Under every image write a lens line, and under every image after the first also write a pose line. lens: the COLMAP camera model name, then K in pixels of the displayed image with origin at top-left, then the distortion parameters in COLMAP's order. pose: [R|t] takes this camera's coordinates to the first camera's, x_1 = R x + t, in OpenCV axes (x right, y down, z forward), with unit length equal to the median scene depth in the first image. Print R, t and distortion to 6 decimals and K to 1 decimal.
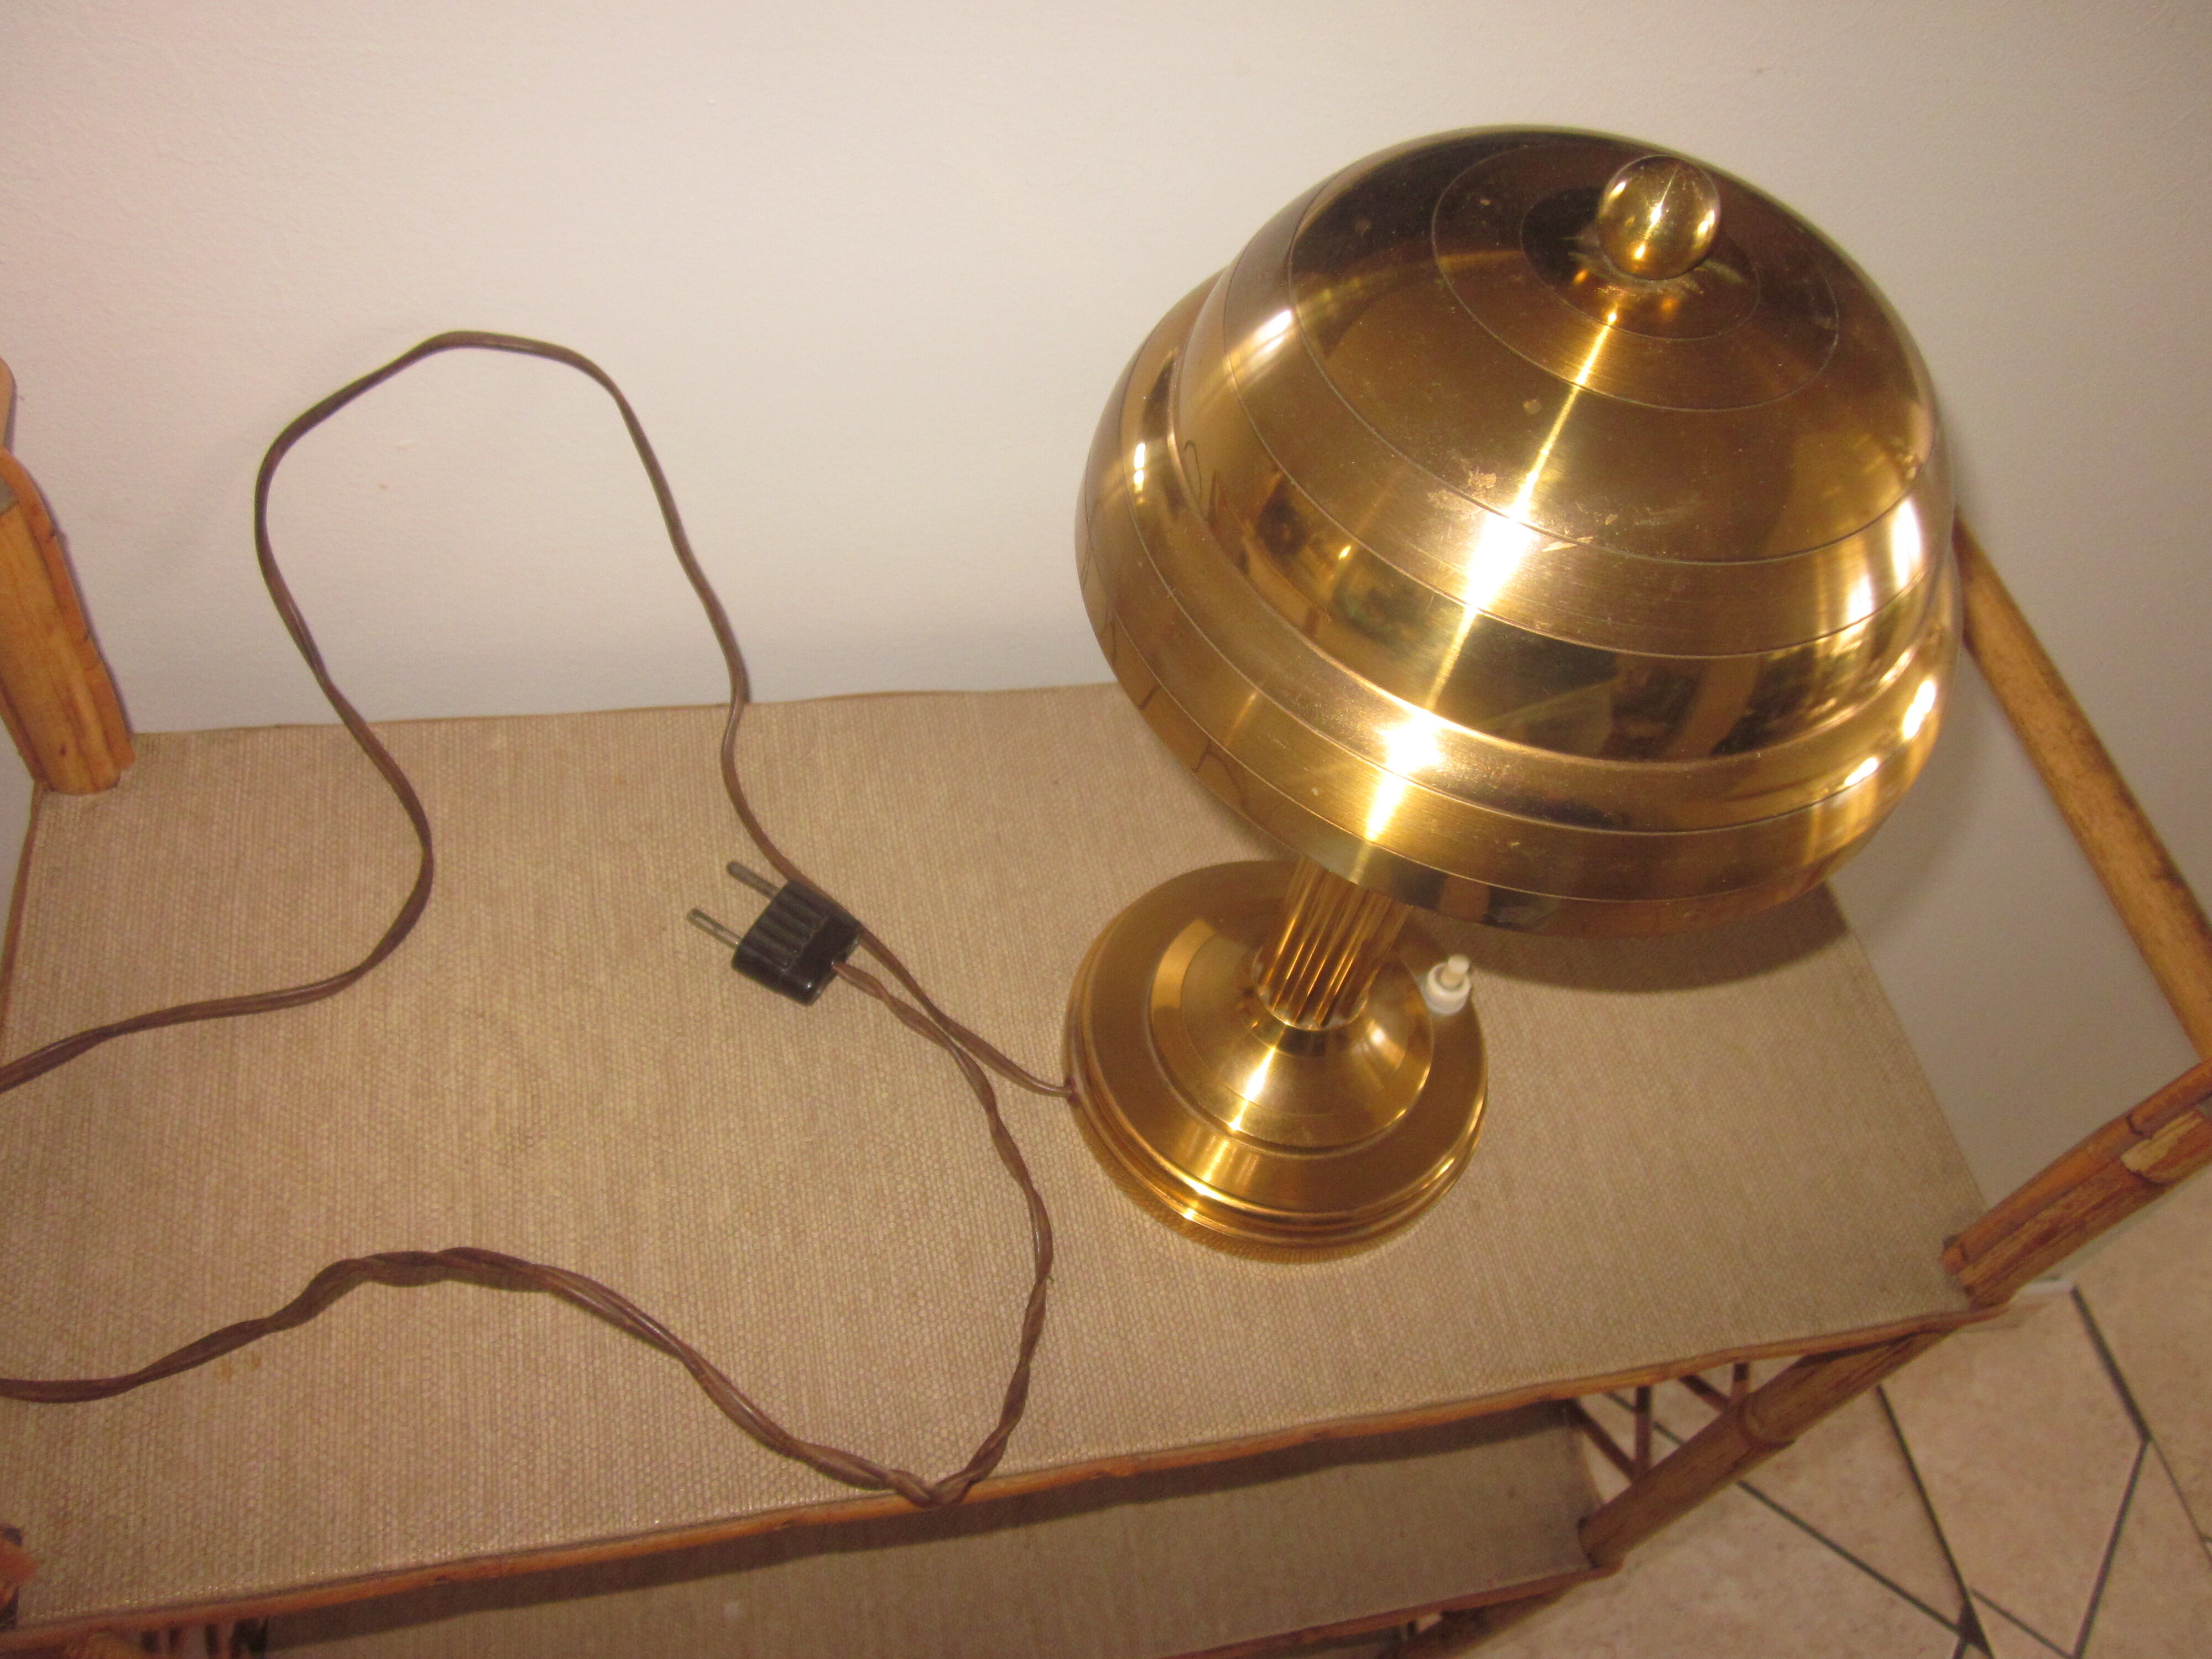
lens RADIAL K [[1842.6, 0, 1121.8], [0, 1842.6, 828.8], [0, 0, 1]] dist [-0.005162, -0.001582]
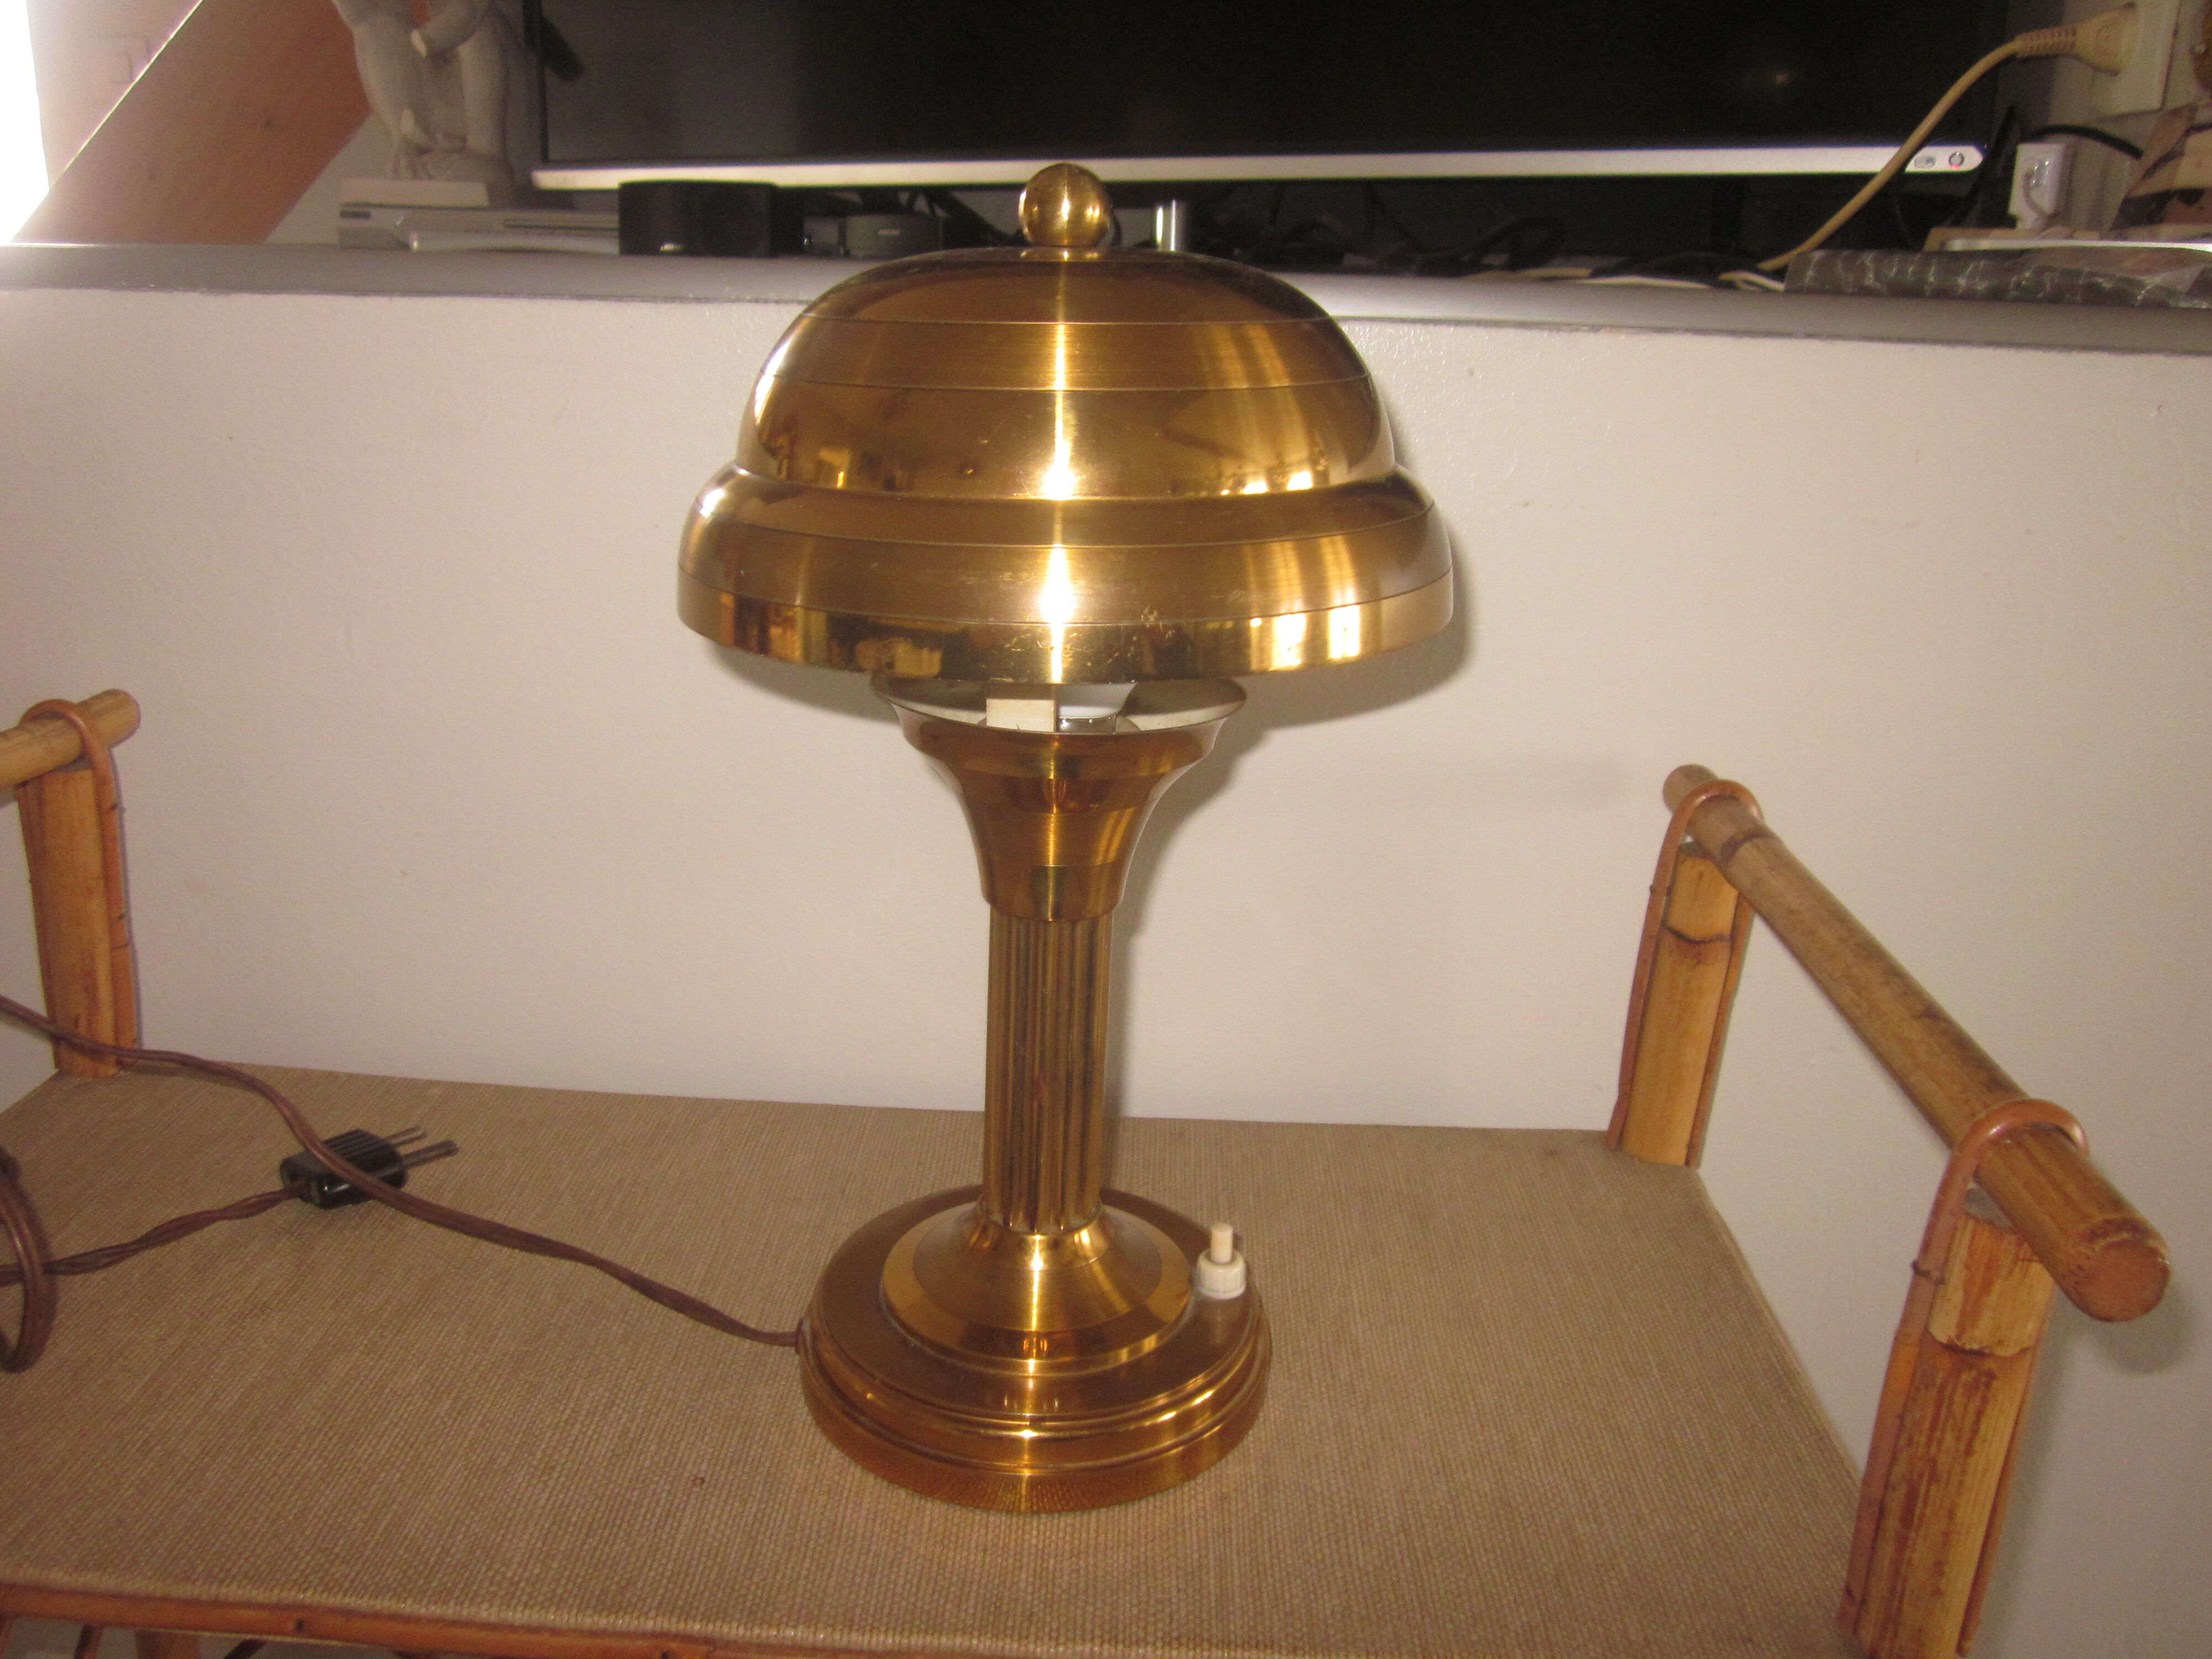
lens RADIAL K [[1842.6, 0, 1121.8], [0, 1842.6, 828.8], [0, 0, 1]] dist [-0.005162, -0.001582]
pose [[0.965634, -0.050287, -0.254993, 0.409773], [-0.114432, 0.798632, -0.590841, 0.504556], [0.233357, 0.599715, 0.765432, 0.170637]]
